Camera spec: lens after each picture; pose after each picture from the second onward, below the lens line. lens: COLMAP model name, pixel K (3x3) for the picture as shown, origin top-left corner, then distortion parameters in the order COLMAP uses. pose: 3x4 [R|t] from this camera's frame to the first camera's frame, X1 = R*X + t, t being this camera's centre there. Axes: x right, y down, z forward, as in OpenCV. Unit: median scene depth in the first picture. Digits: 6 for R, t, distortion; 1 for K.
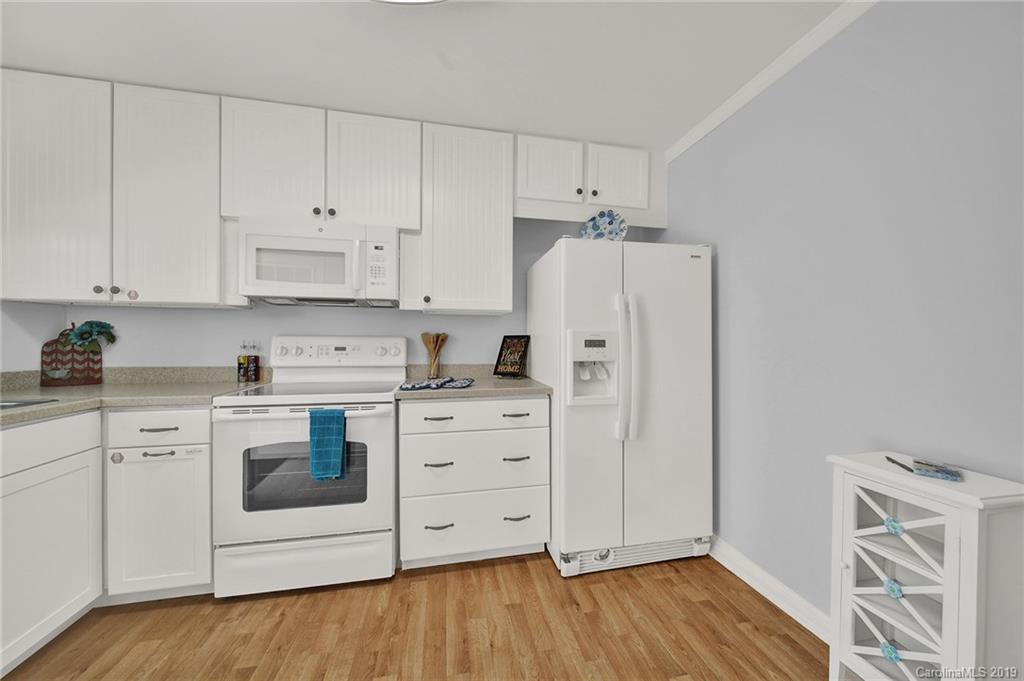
lens RADIAL K [[362.4, 0, 510.3], [0, 362.4, 340.7], [0, 0, 1]] dist [0.002304, -0.000364]
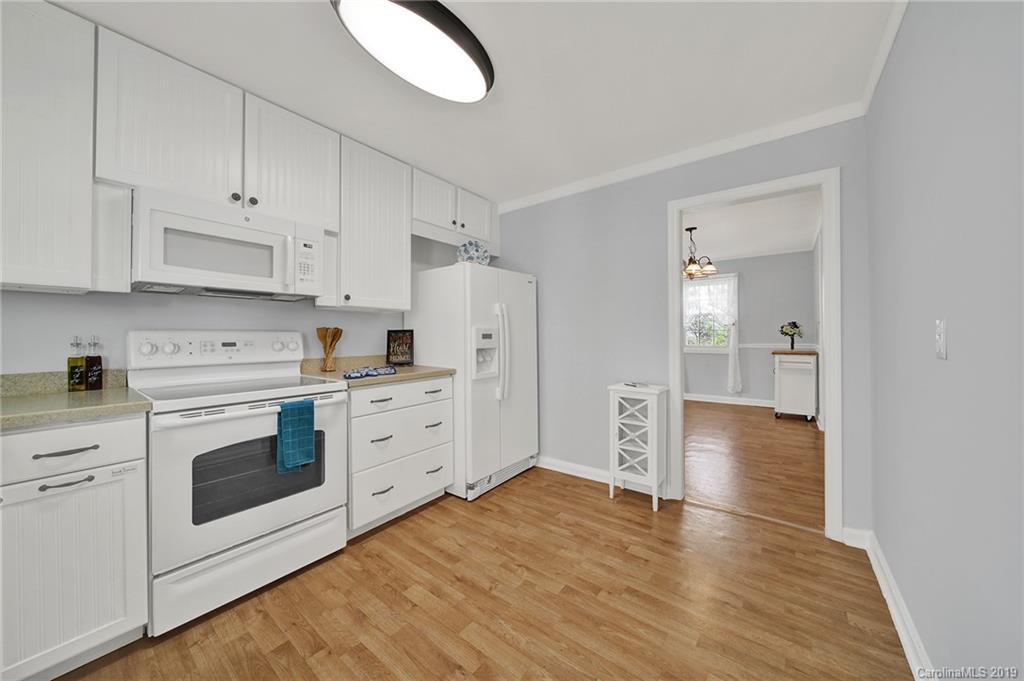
lens RADIAL K [[362.4, 0, 508.9], [0, 362.4, 330.3], [0, 0, 1]] dist [0.002304, -0.000364]
pose [[0.757820, 0.002290, 0.652459, -0.636802], [0.003725, 0.999962, -0.007836, -0.004206], [-0.652453, 0.008368, 0.757783, -0.170421]]
